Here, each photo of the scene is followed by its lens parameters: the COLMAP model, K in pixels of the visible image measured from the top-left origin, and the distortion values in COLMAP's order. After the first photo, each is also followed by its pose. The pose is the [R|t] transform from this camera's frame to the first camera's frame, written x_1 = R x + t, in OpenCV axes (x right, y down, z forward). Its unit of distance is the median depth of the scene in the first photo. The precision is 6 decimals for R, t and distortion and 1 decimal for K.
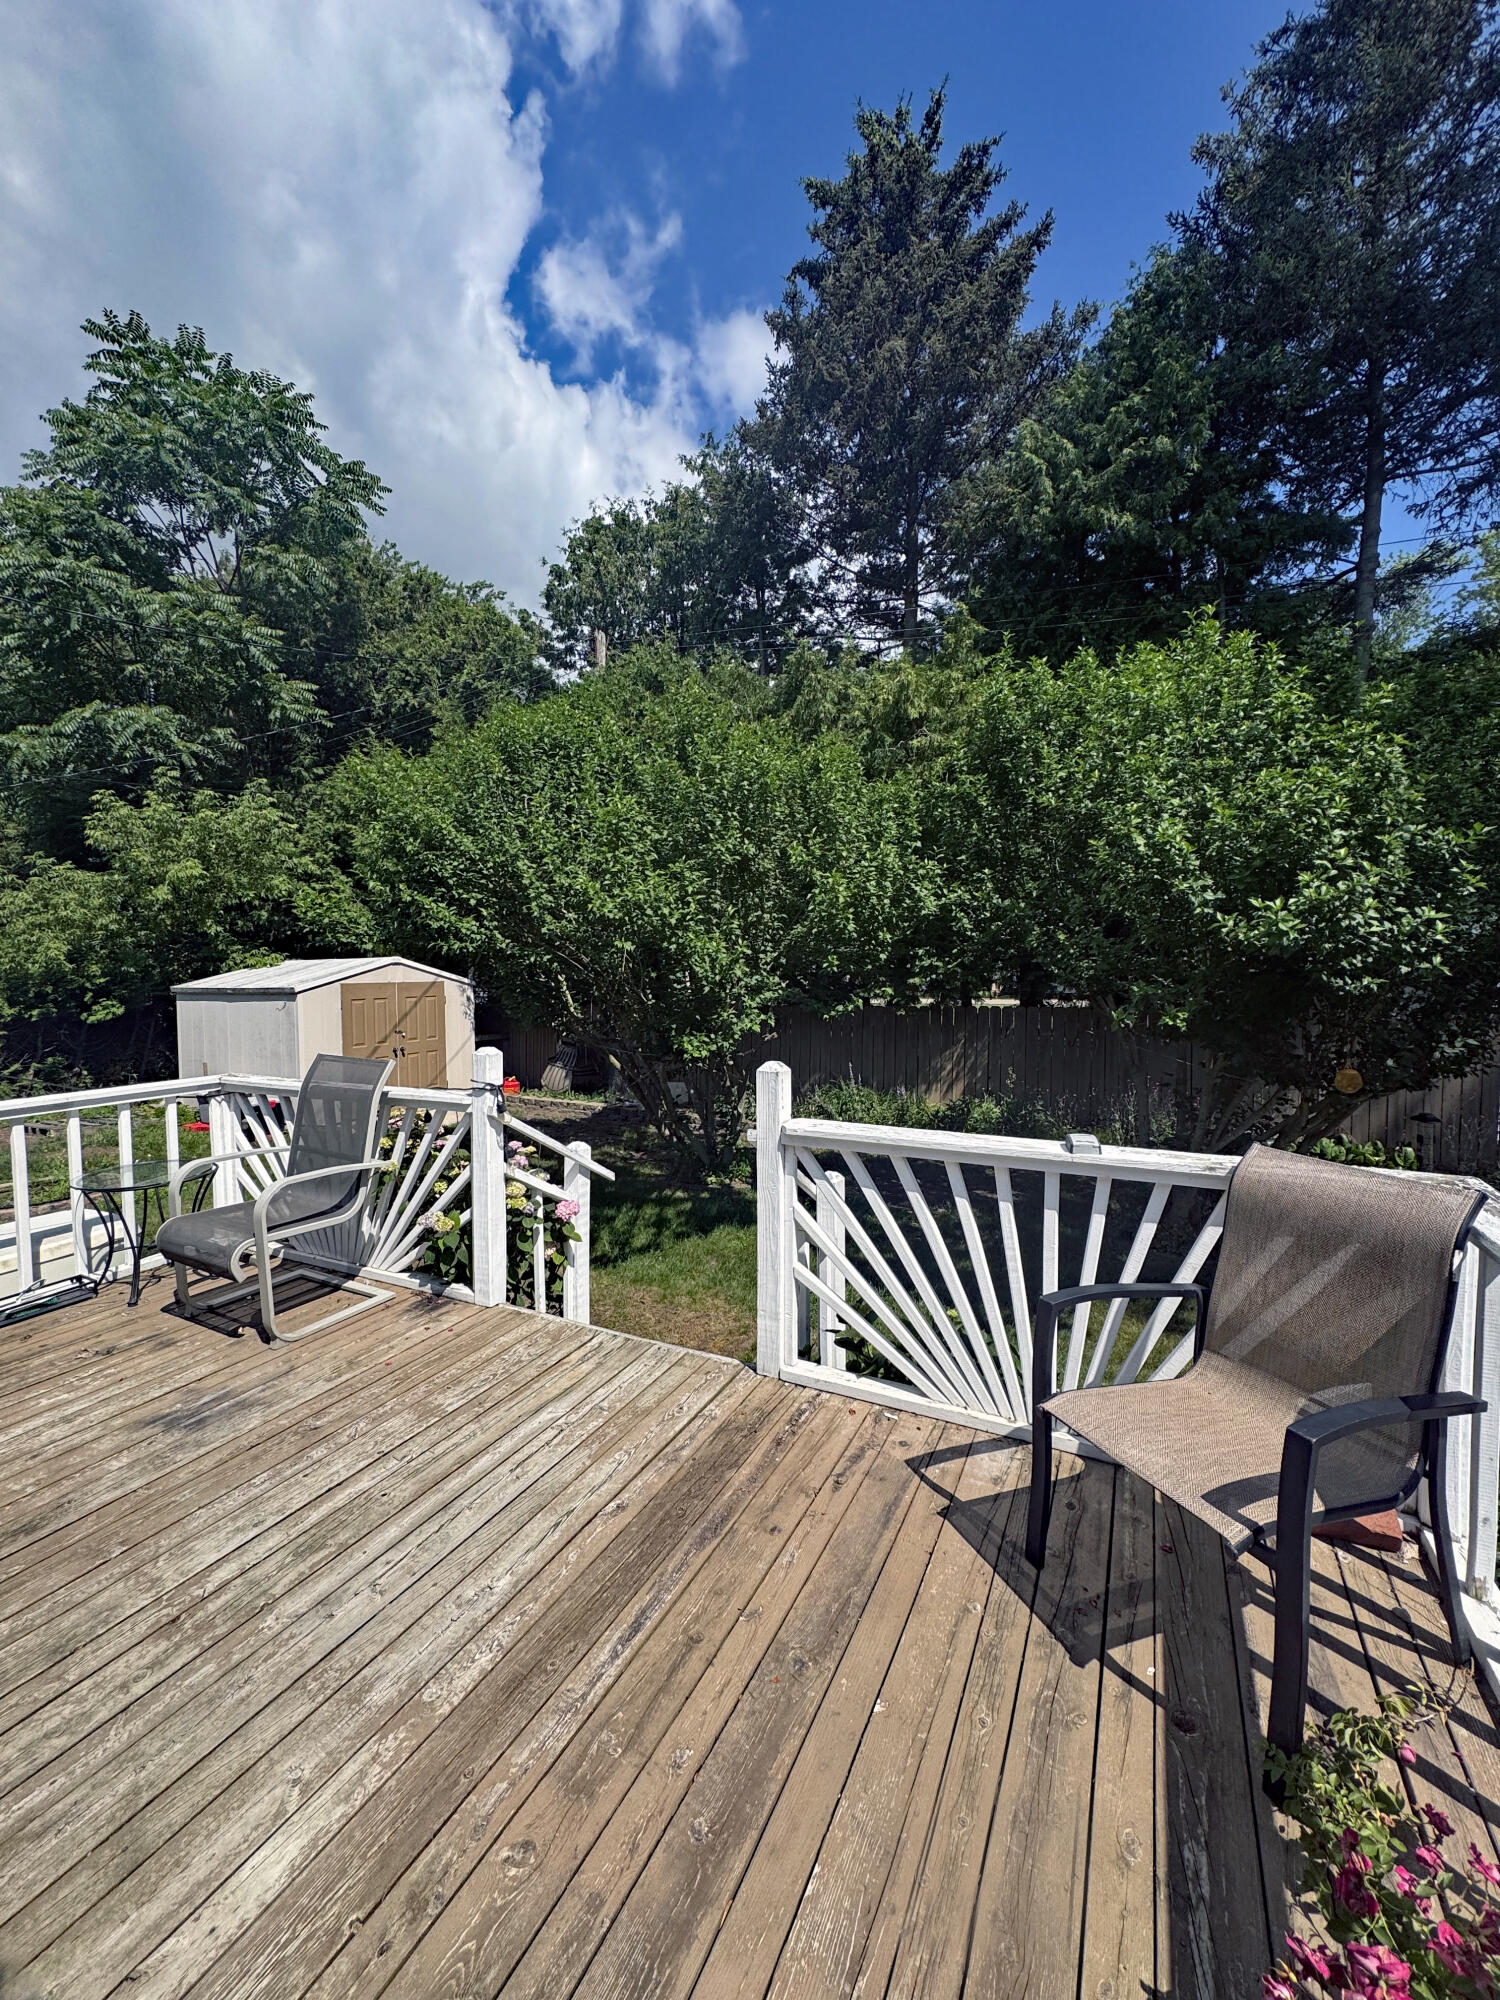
lens RADIAL K [[797.8, 0, 739.5], [0, 797.8, 989.3], [0, 0, 1]] dist [0.001709, 0.001052]
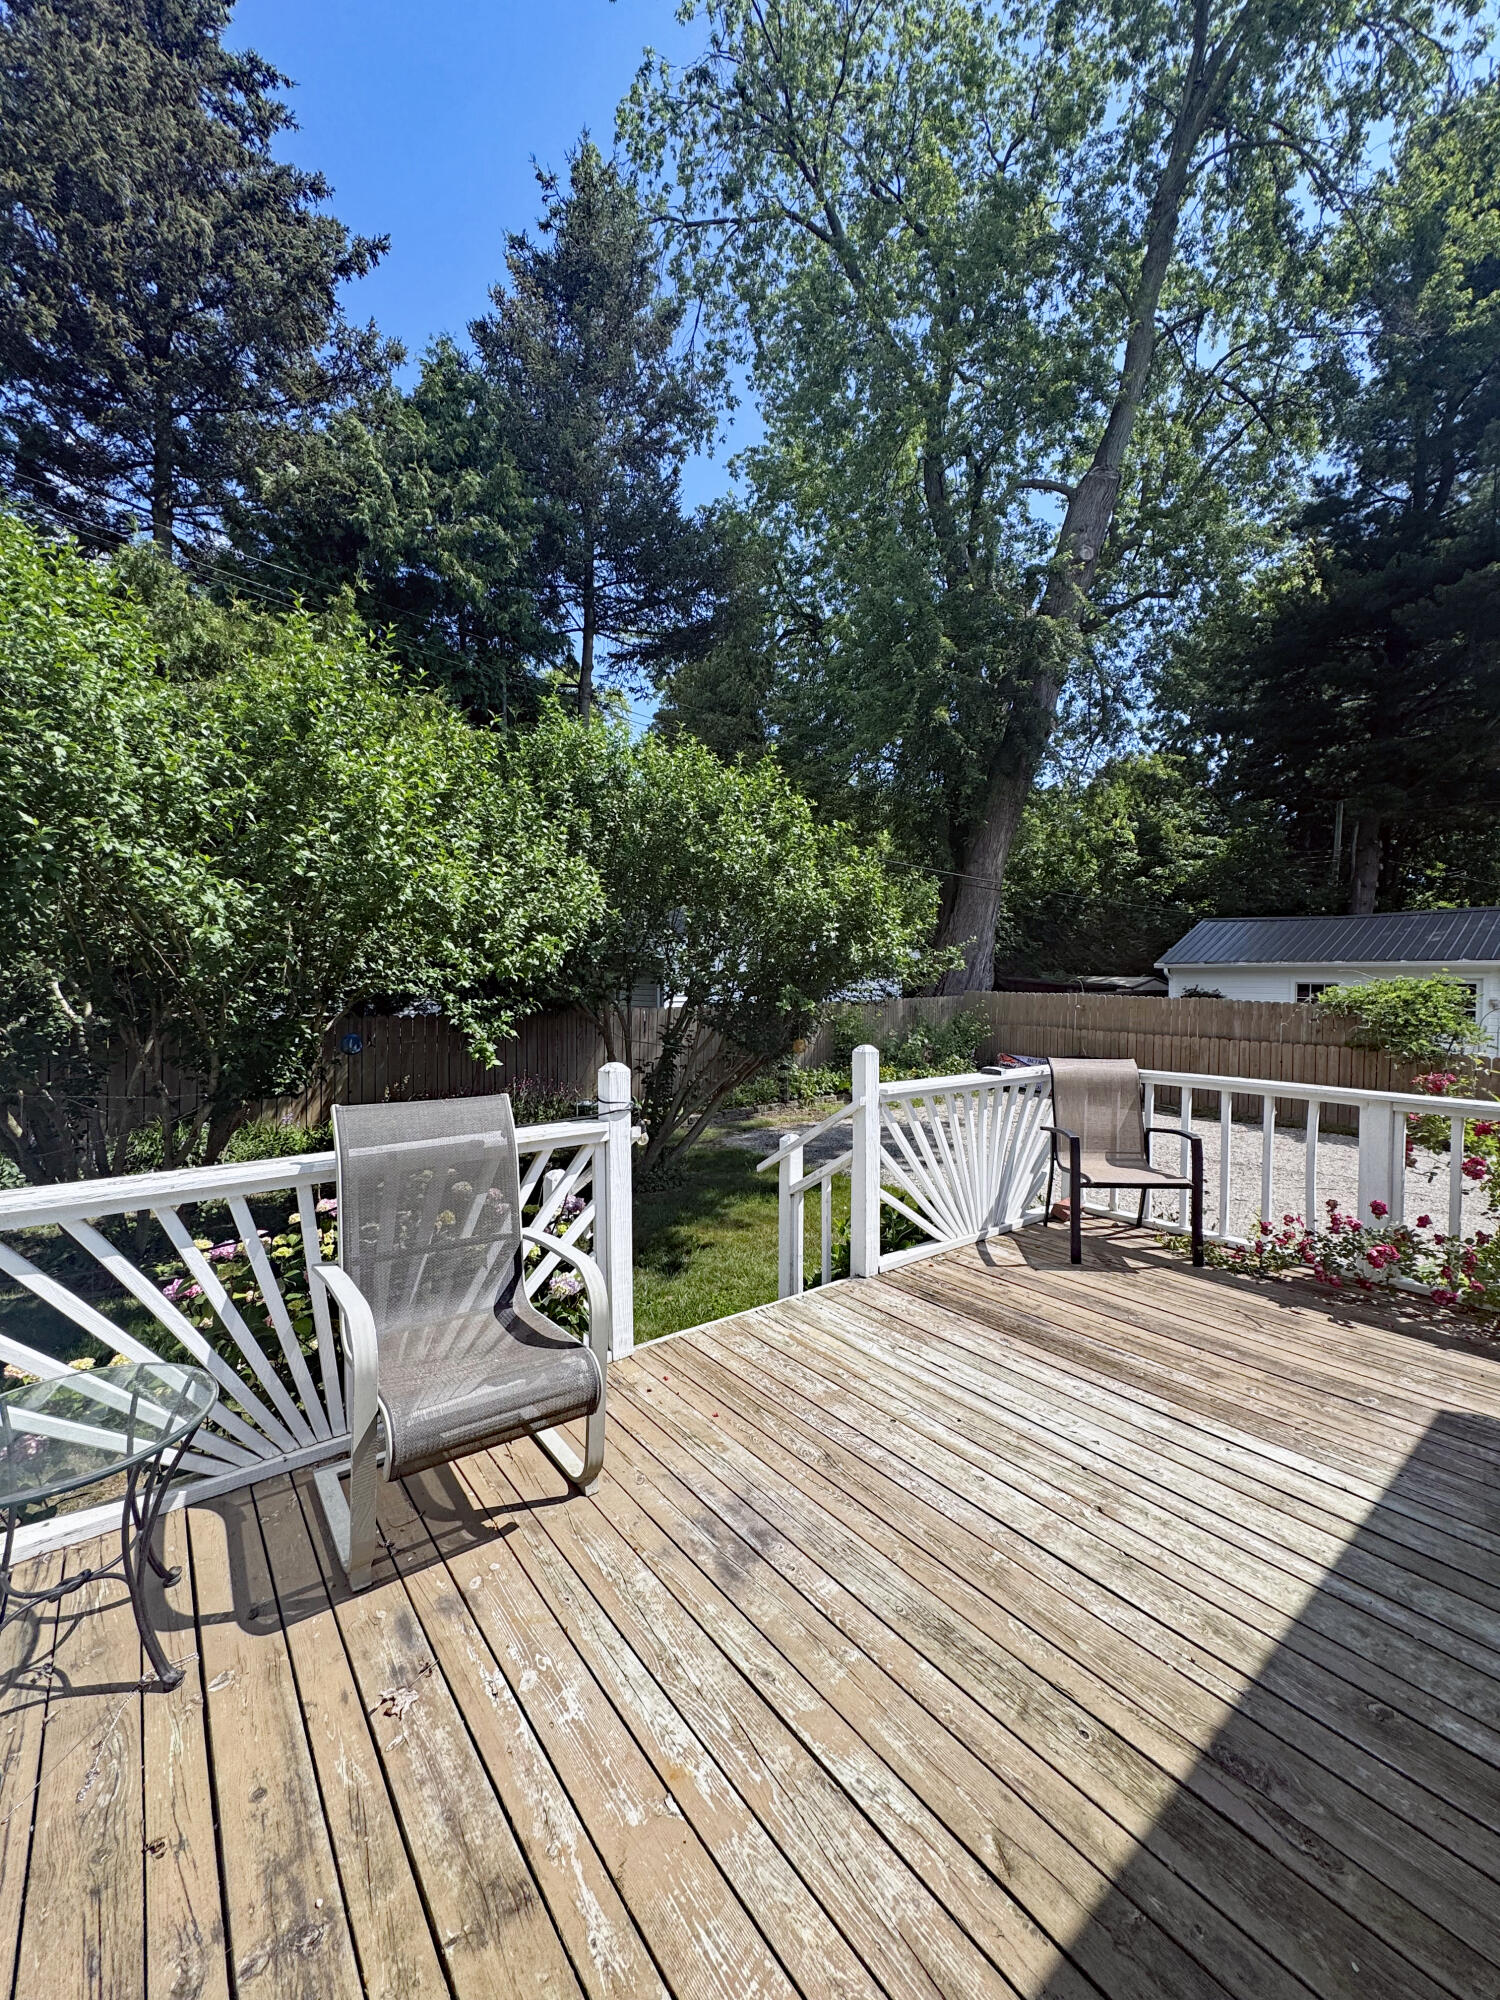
lens RADIAL K [[797.8, 0, 718.1], [0, 797.8, 1012.7], [0, 0, 1]] dist [0.001709, 0.001052]
pose [[0.434757, -0.031817, 0.899985, -1.531535], [0.016680, 0.999489, 0.027277, -0.019955], [-0.900393, 0.003153, 0.435066, 0.734692]]
